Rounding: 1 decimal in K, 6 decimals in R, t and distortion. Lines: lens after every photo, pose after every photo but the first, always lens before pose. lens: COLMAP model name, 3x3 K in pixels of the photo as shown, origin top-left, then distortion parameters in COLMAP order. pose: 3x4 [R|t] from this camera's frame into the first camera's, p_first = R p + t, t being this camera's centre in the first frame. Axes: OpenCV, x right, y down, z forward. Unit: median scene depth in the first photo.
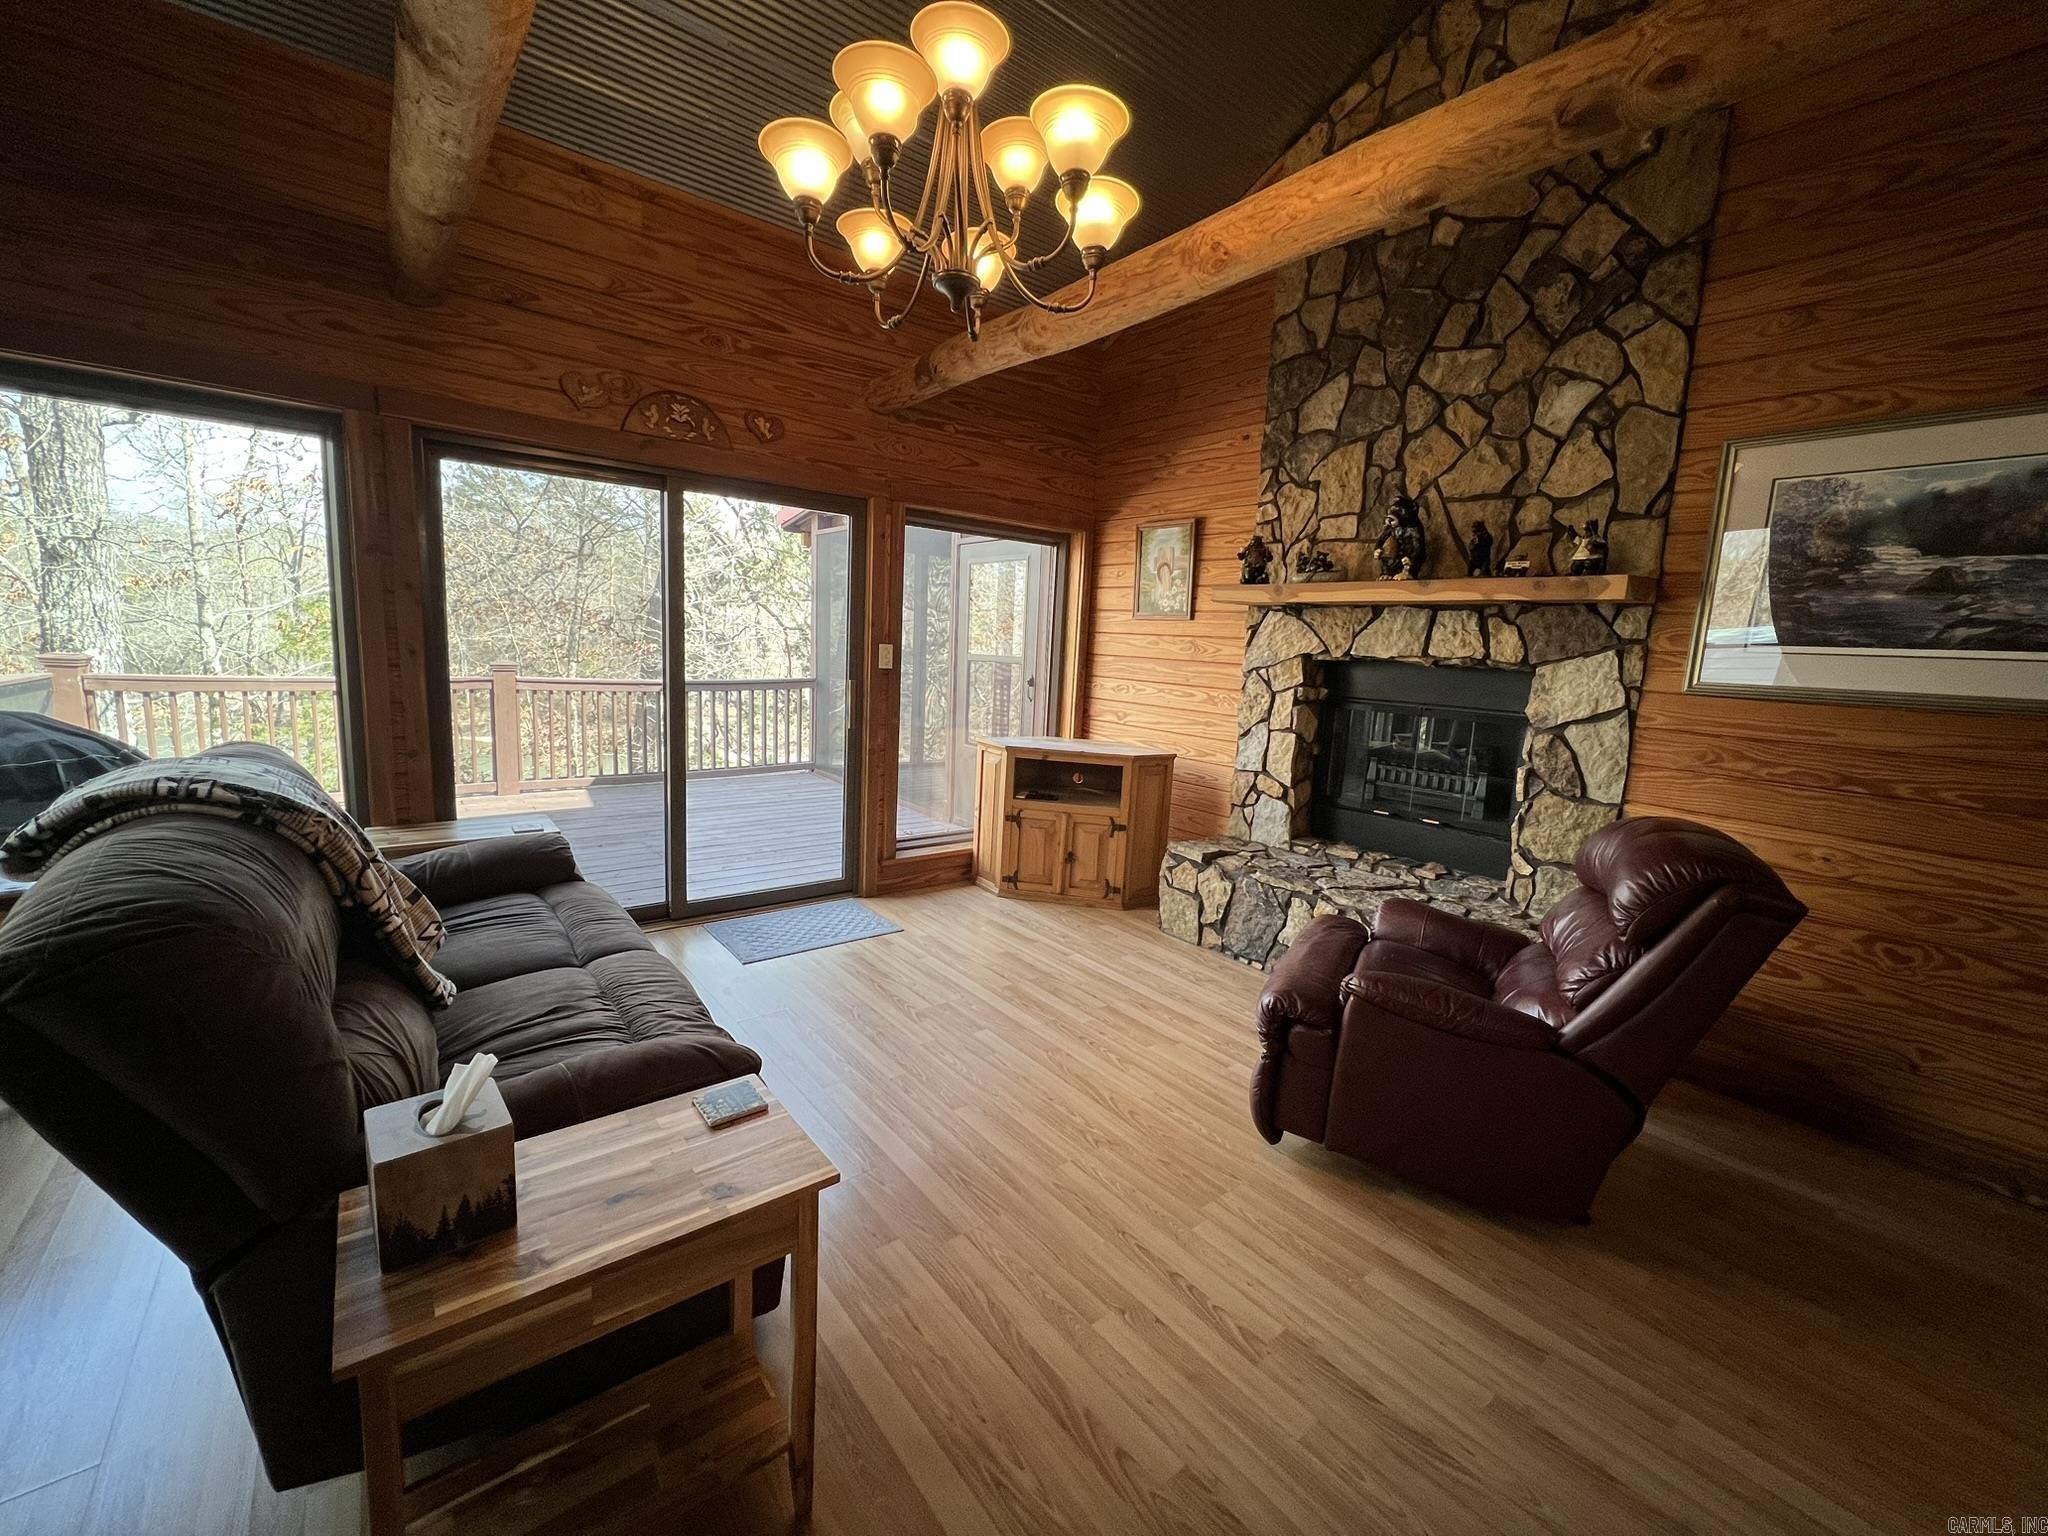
lens RADIAL K [[819.6, 0, 1014.9], [0, 819.6, 765.1], [0, 0, 1]] dist [-0.000865, 0.000110]
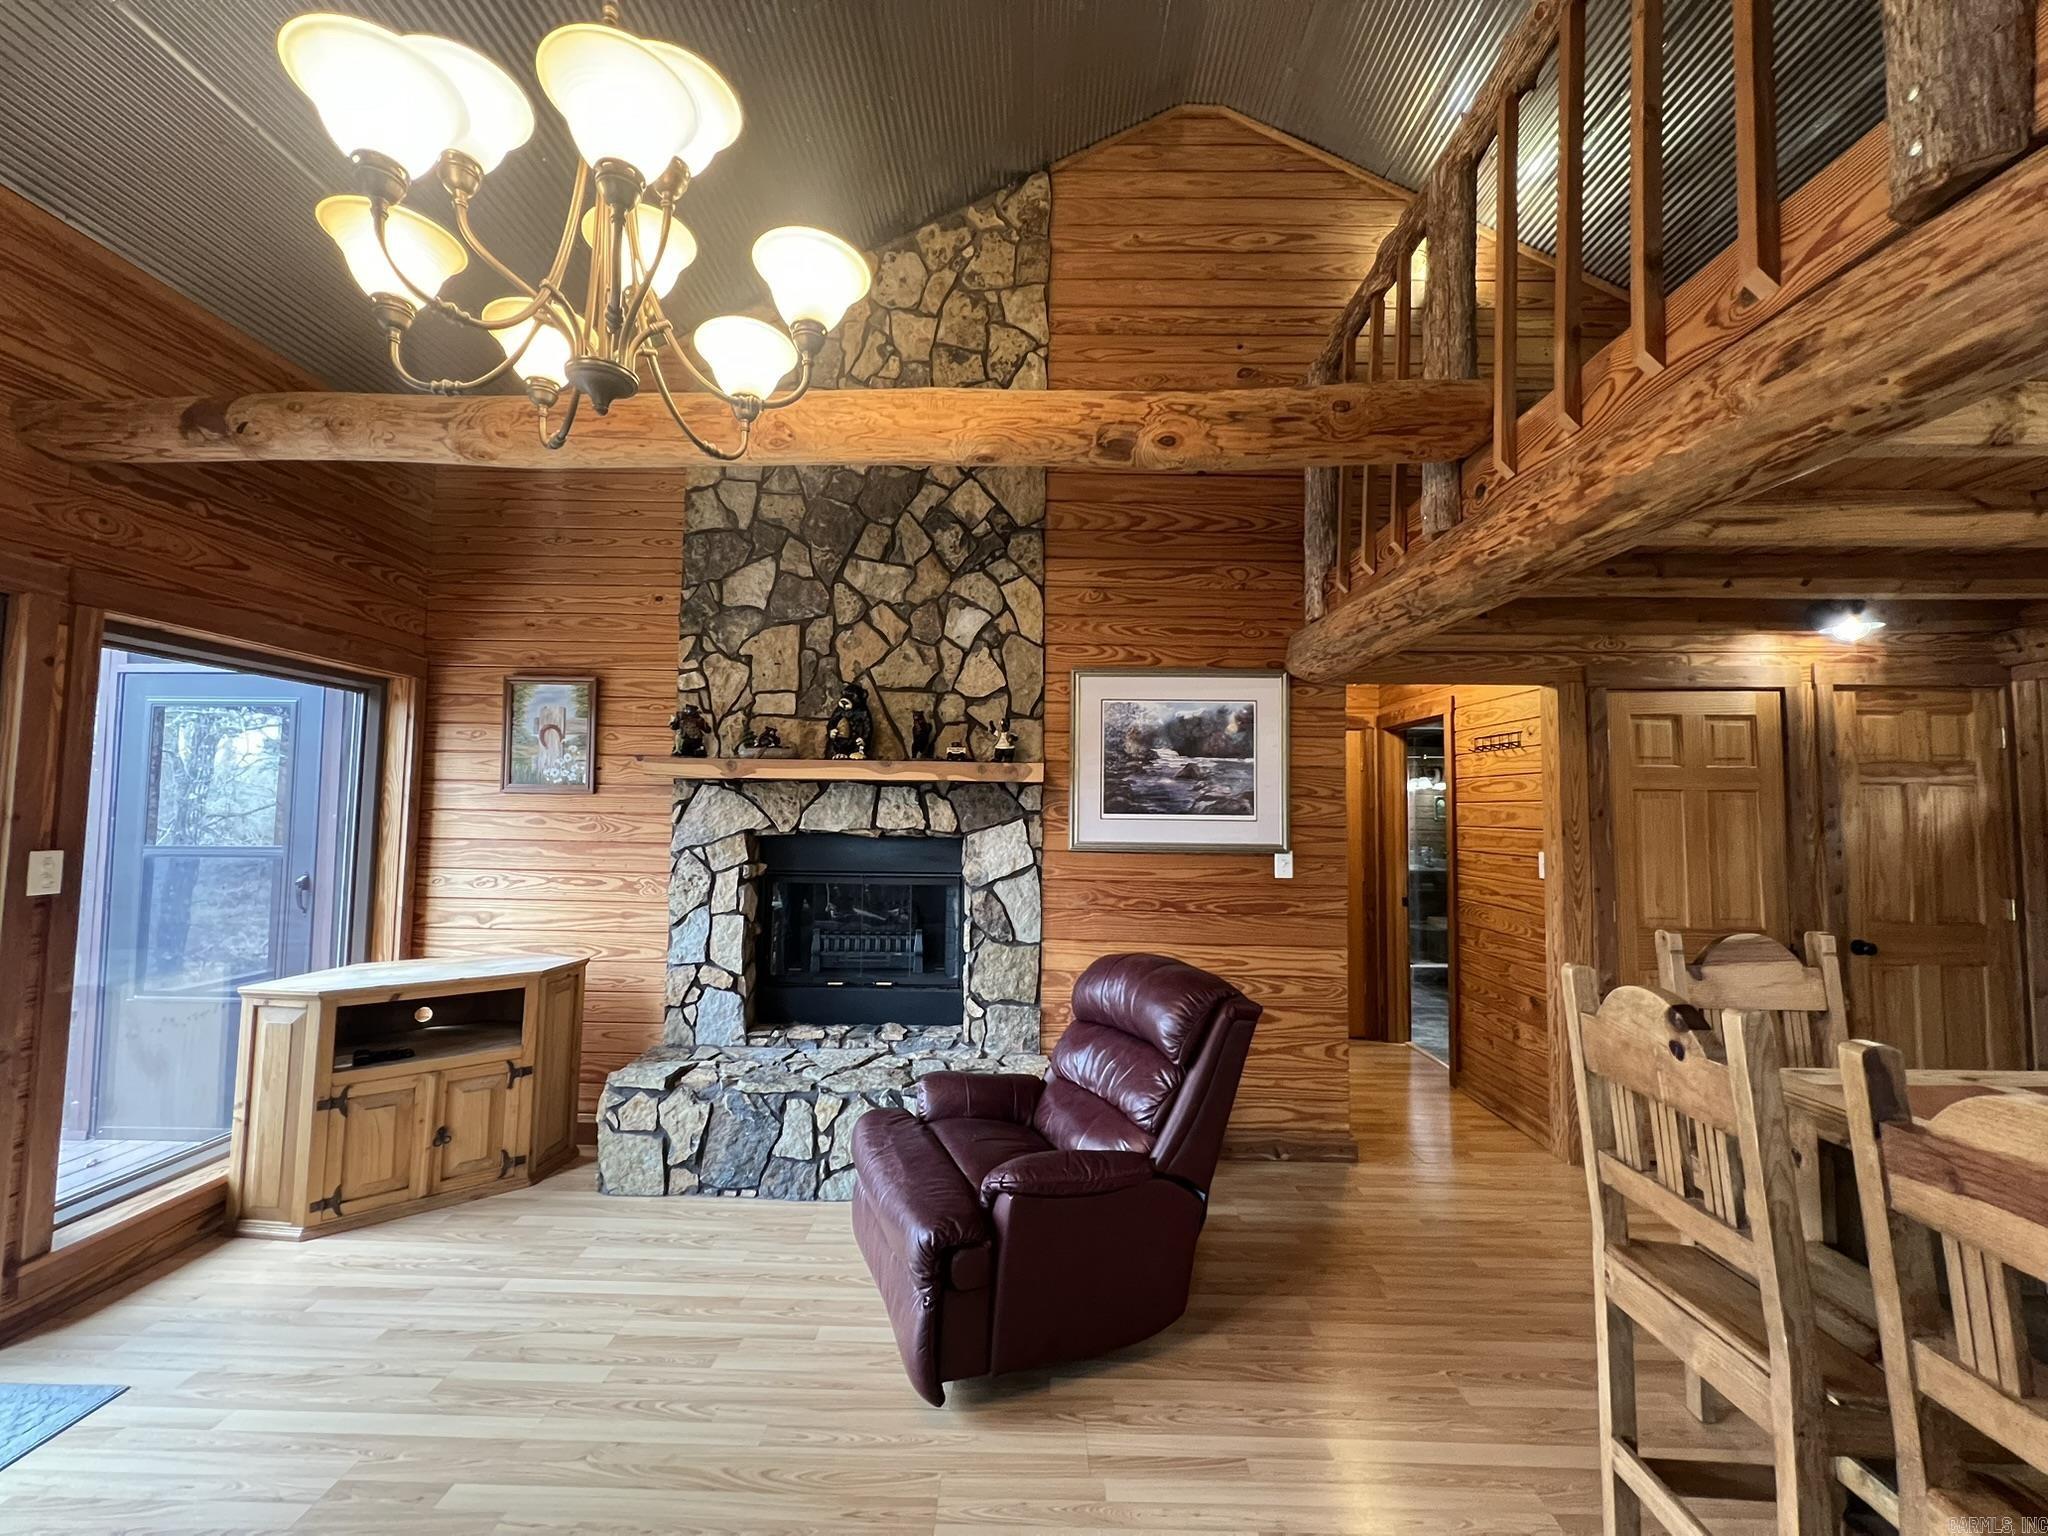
lens RADIAL K [[819.6, 0, 1017.7], [0, 819.6, 765.7], [0, 0, 1]] dist [-0.000865, 0.000110]
pose [[0.630413, 0.005626, 0.776239, -0.214380], [0.131327, 0.984786, -0.113793, -0.068769], [-0.765070, 0.173678, 0.620084, 0.183813]]
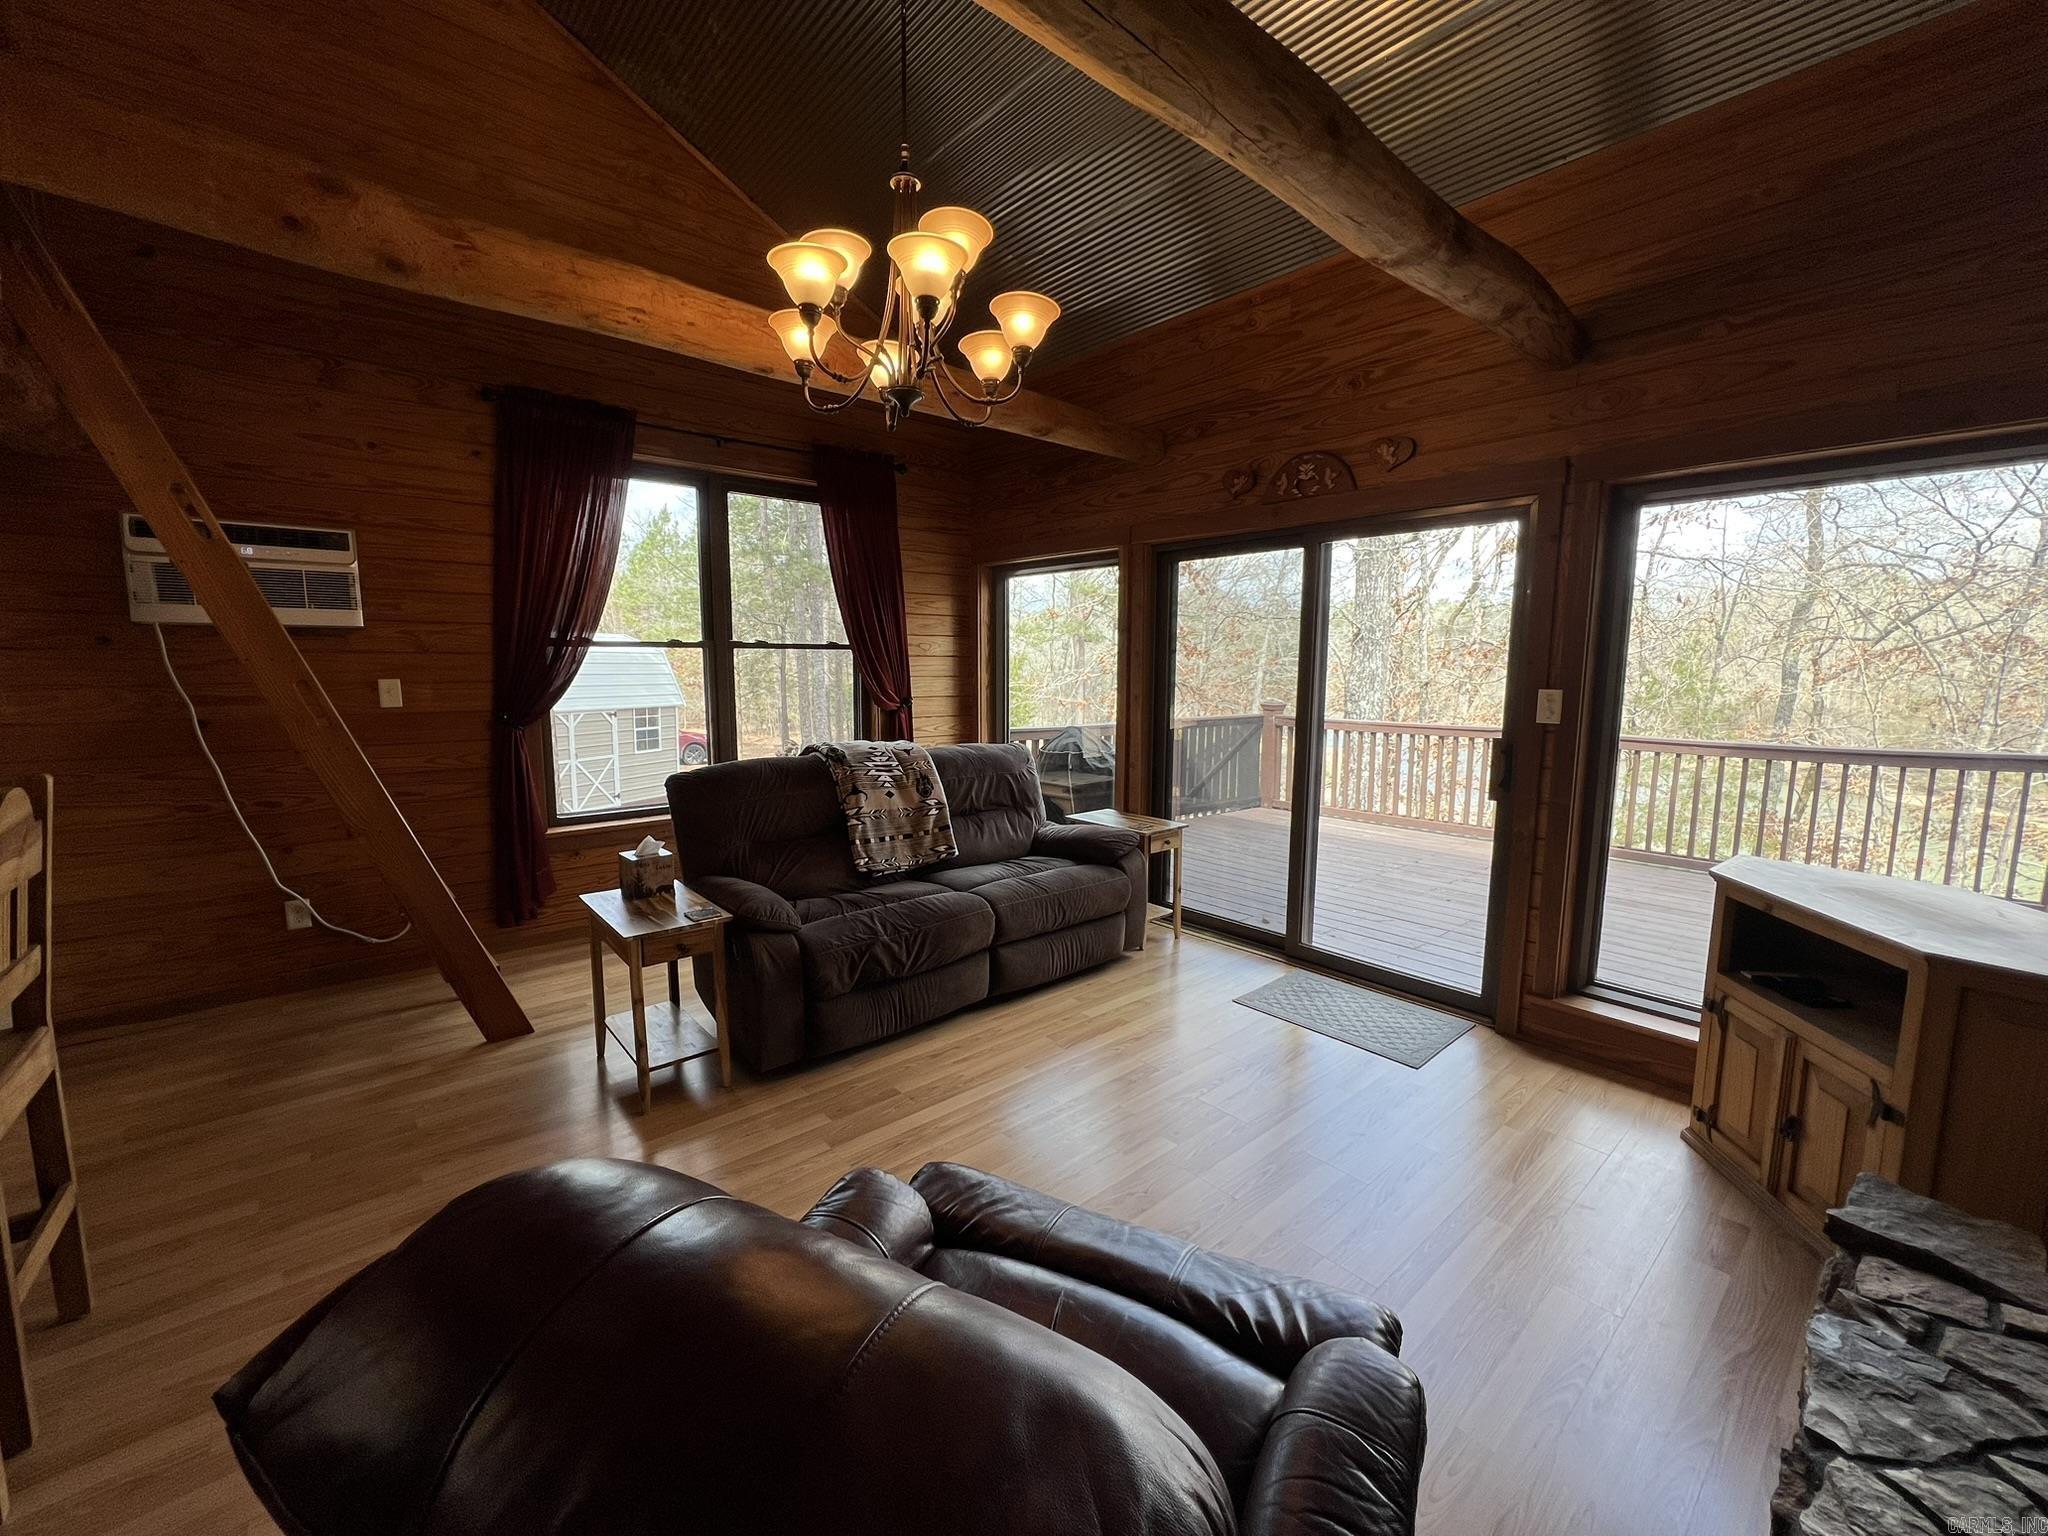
lens RADIAL K [[819.6, 0, 1016.2], [0, 819.6, 761.8], [0, 0, 1]] dist [-0.000865, 0.000110]
pose [[0.035616, 0.075196, -0.996533, 0.660496], [-0.149611, 0.986329, 0.069079, -0.081862], [0.988103, 0.146632, 0.046379, 0.648337]]
